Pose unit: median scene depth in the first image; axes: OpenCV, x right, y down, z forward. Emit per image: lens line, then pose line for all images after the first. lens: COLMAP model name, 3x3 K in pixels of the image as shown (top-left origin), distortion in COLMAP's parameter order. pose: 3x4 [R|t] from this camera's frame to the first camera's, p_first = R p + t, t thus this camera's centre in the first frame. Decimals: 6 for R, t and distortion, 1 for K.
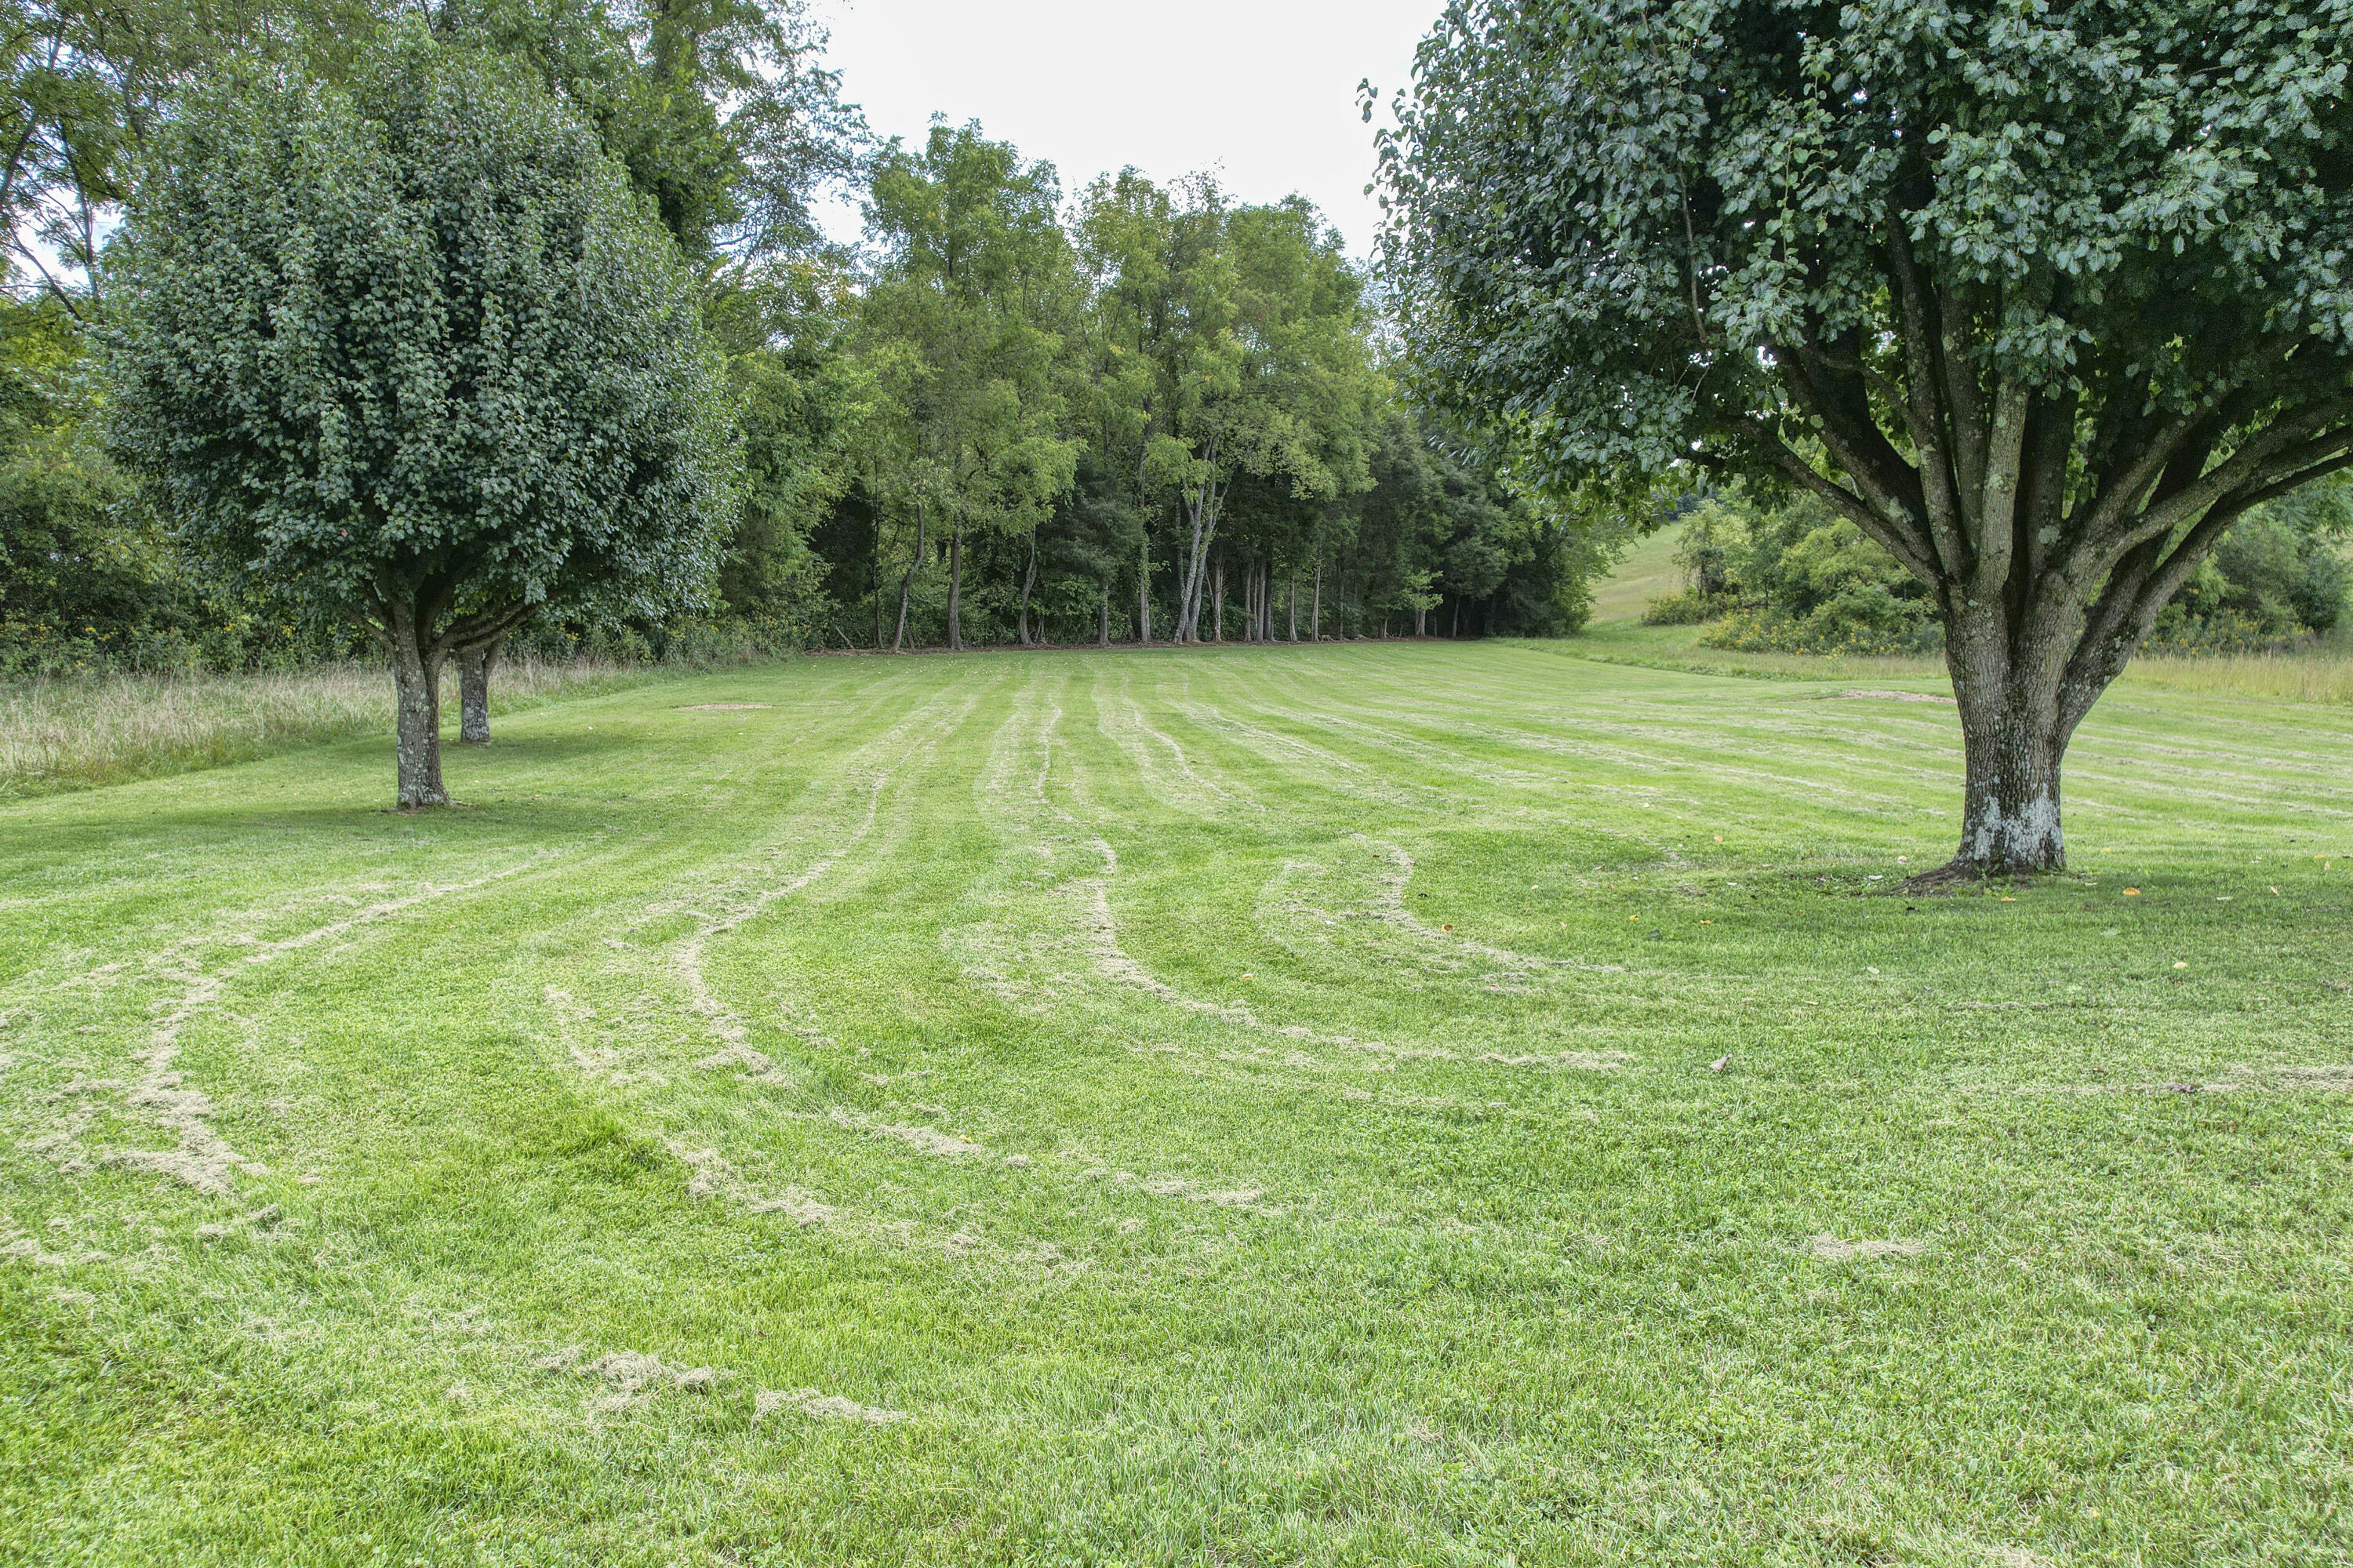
lens RADIAL K [[1543.2, 0, 1176.5], [0, 1543.2, 784.0], [0, 0, 1]] dist [-0.004292, -0.105893]
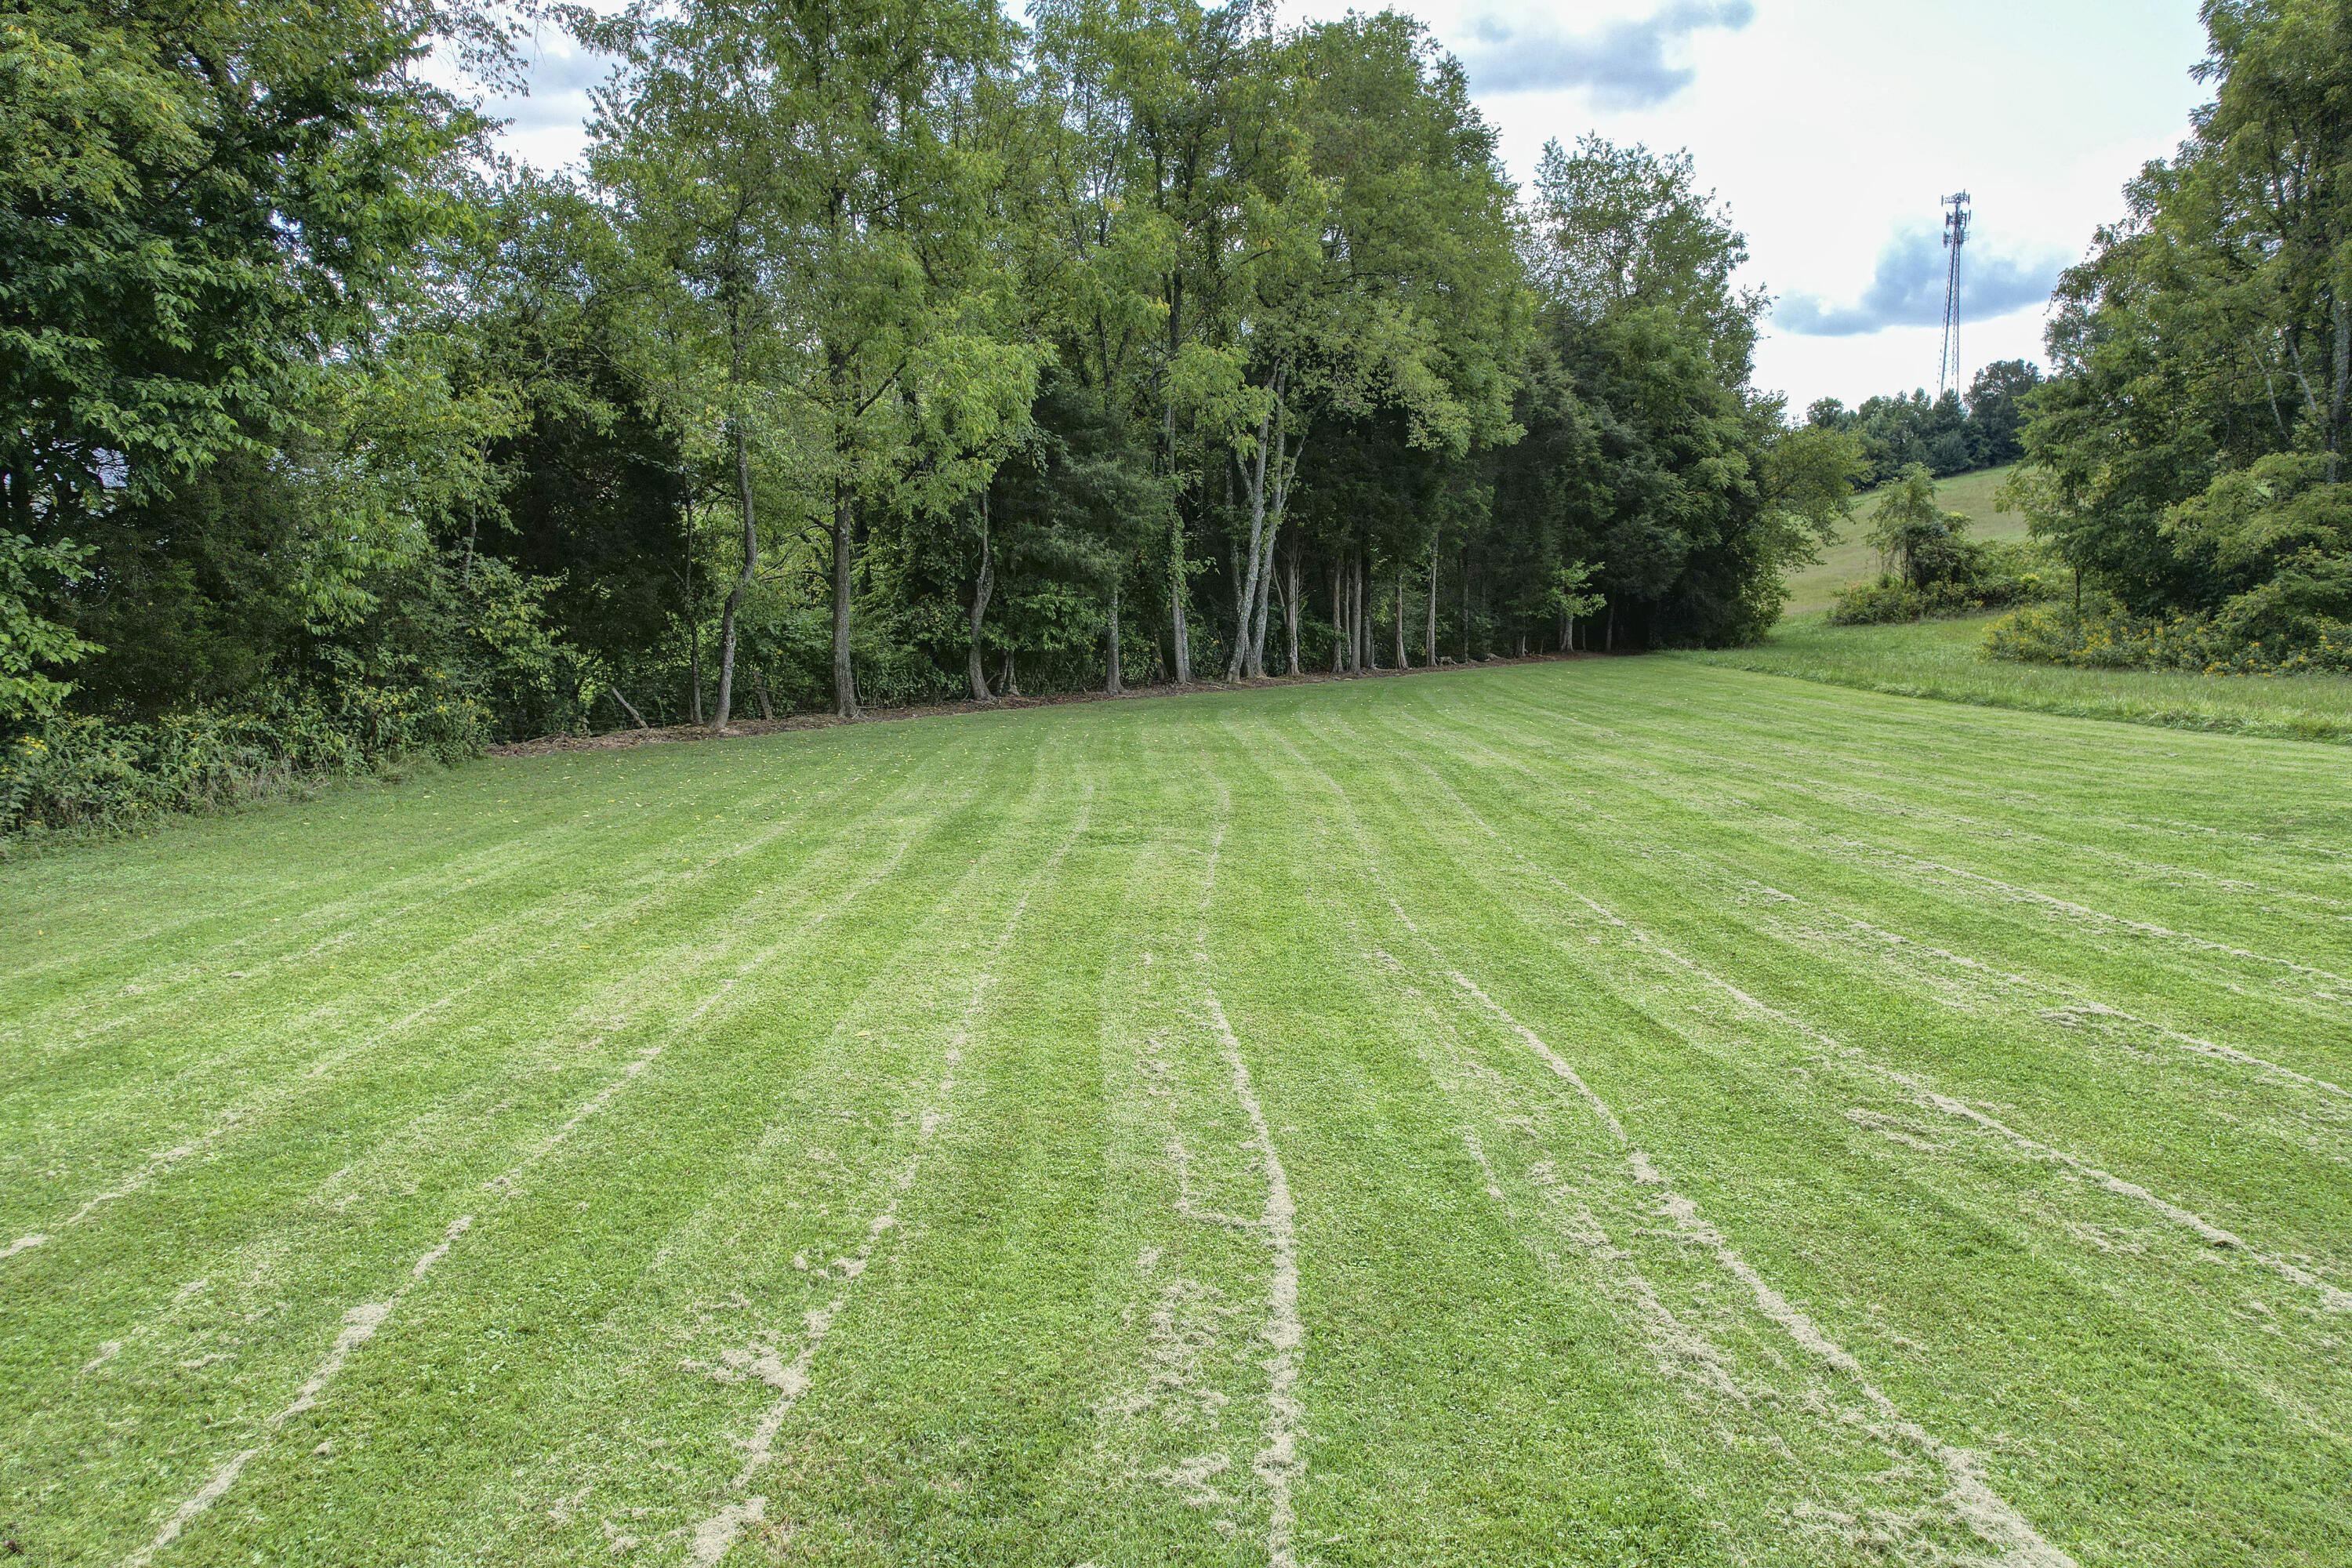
lens RADIAL K [[1507.3, 0, 1176.0], [0, 1507.3, 784.0], [0, 0, 1]] dist [-0.057396, 0.050804]
pose [[0.998325, -0.025640, -0.051872, 0.008556], [0.025567, 0.999671, -0.002061, -0.047171], [0.051908, 0.000731, 0.998652, 0.359516]]
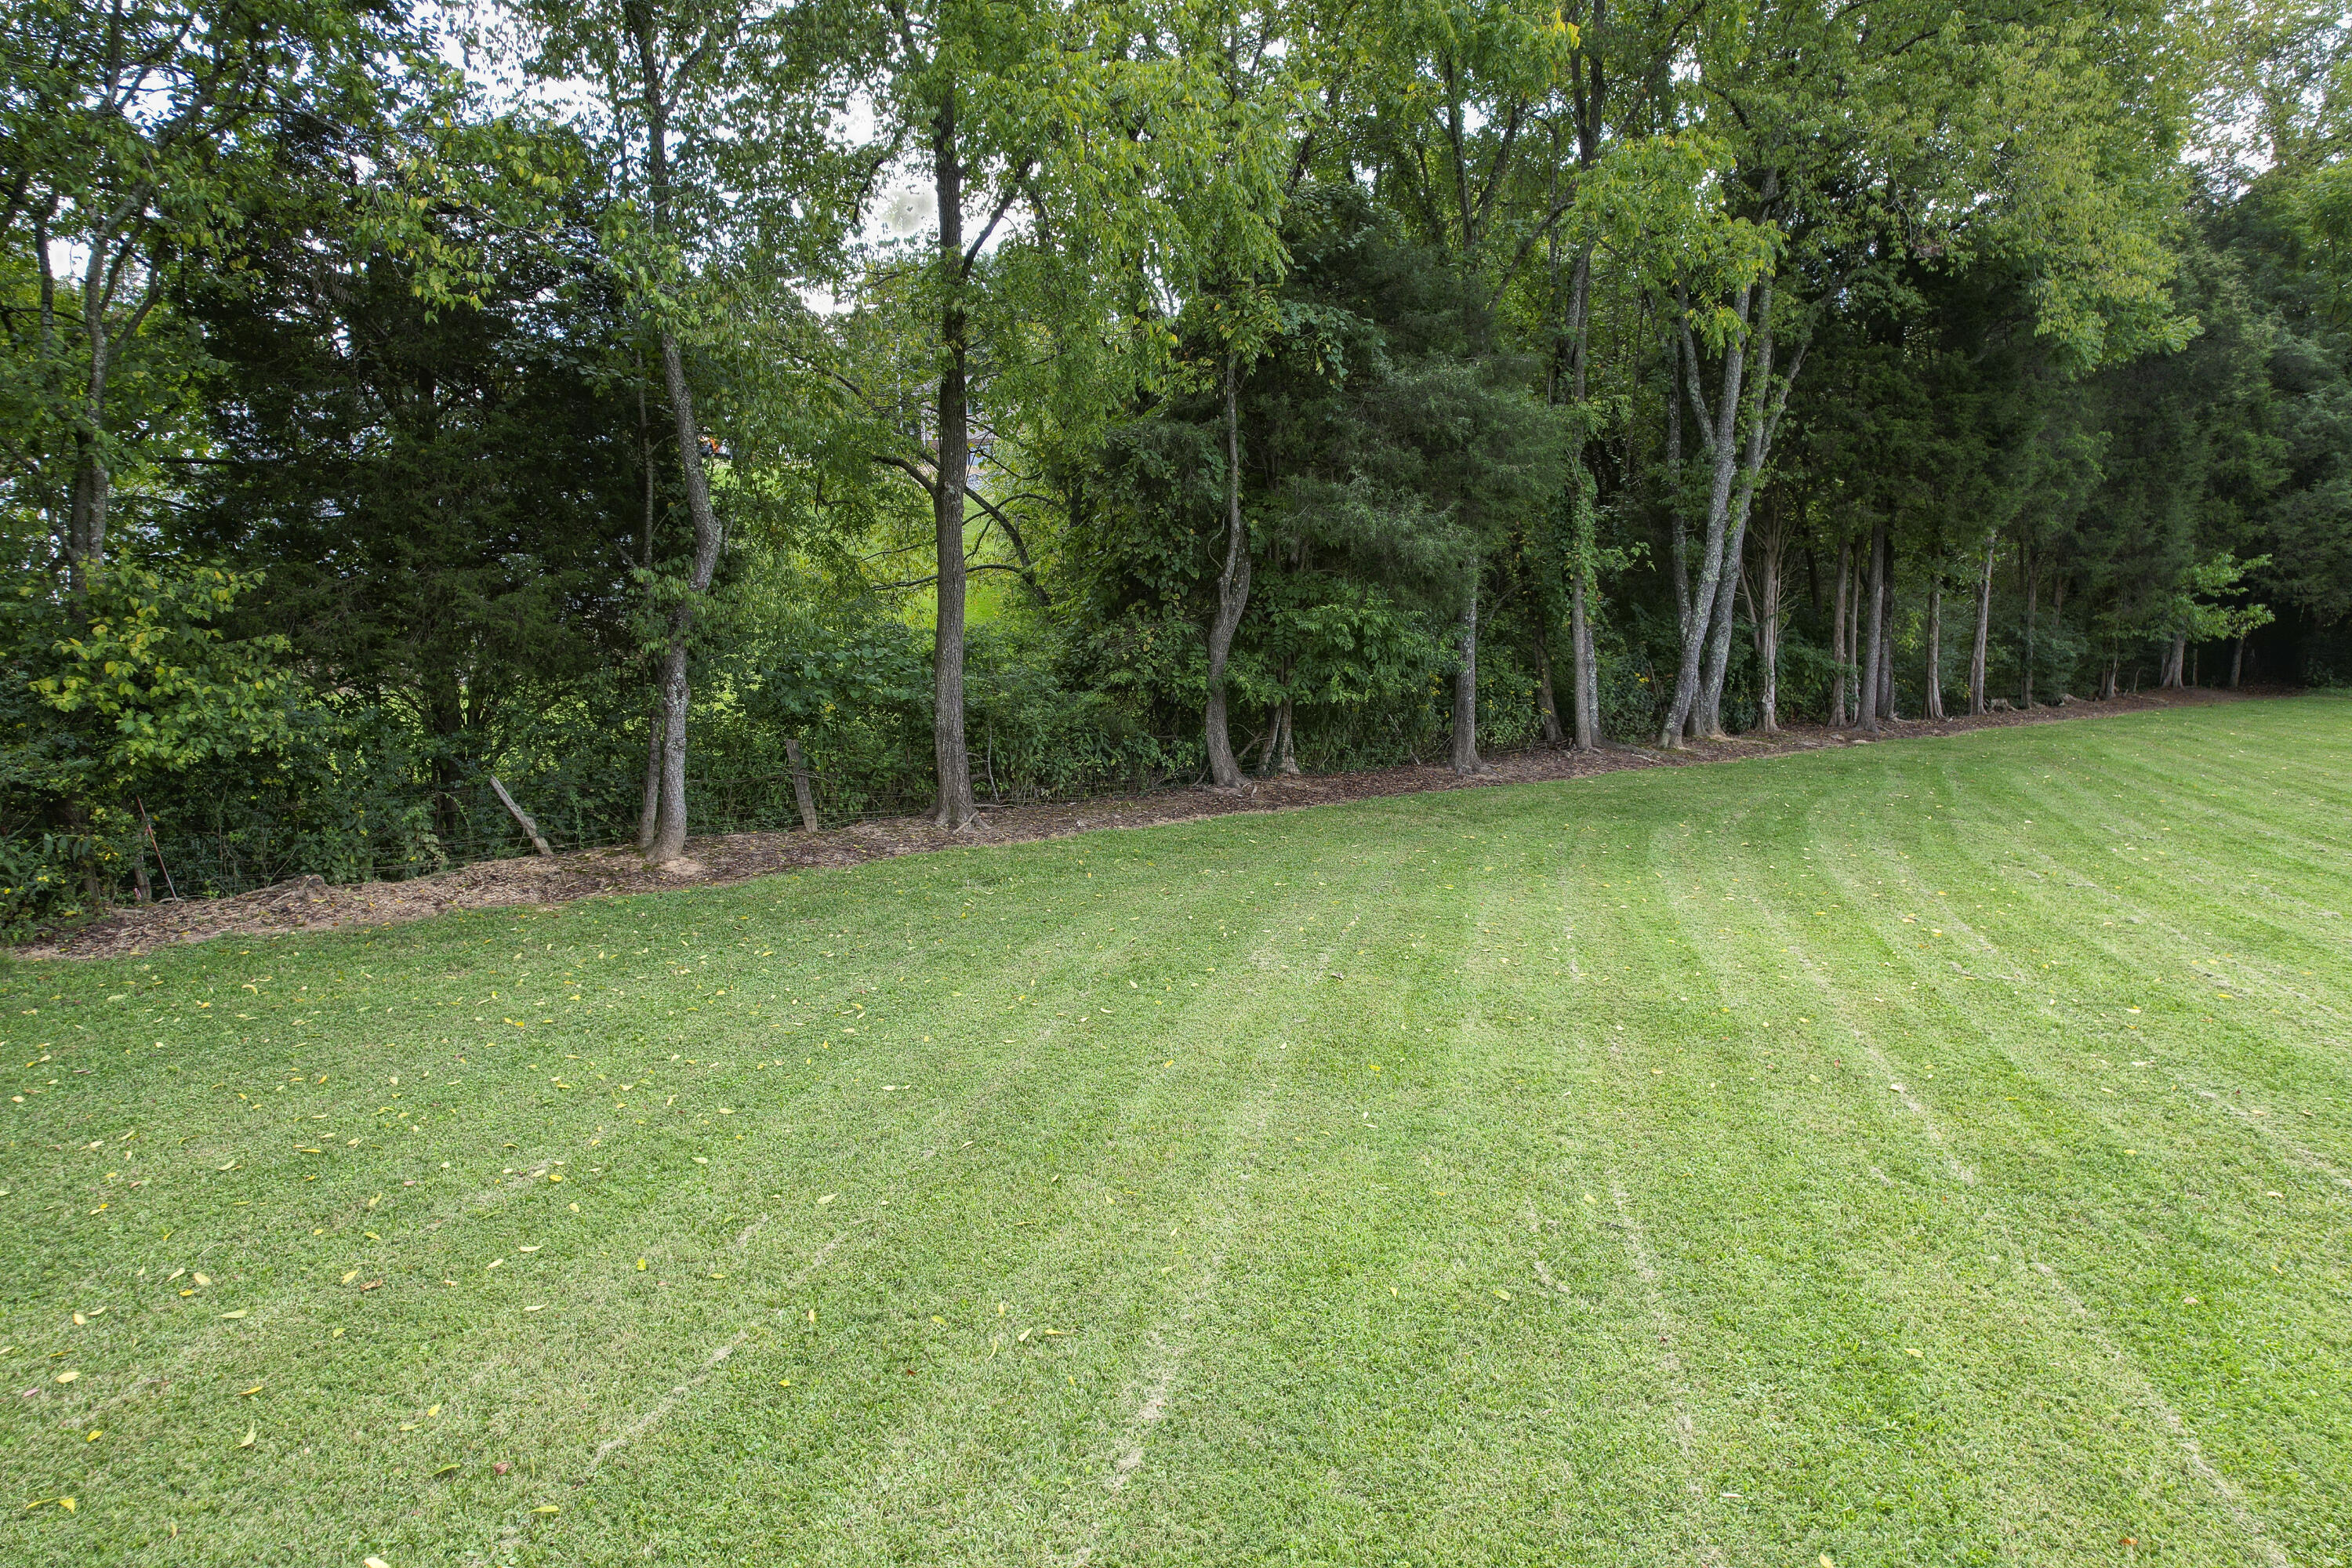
lens RADIAL K [[1507.3, 0, 1176.0], [0, 1507.3, 784.0], [0, 0, 1]] dist [-0.057396, 0.050804]
pose [[0.950601, 0.009588, -0.310267, -0.000601], [-0.011569, 0.999923, -0.004547, -0.078118], [0.310200, 0.007912, 0.950639, 0.587473]]
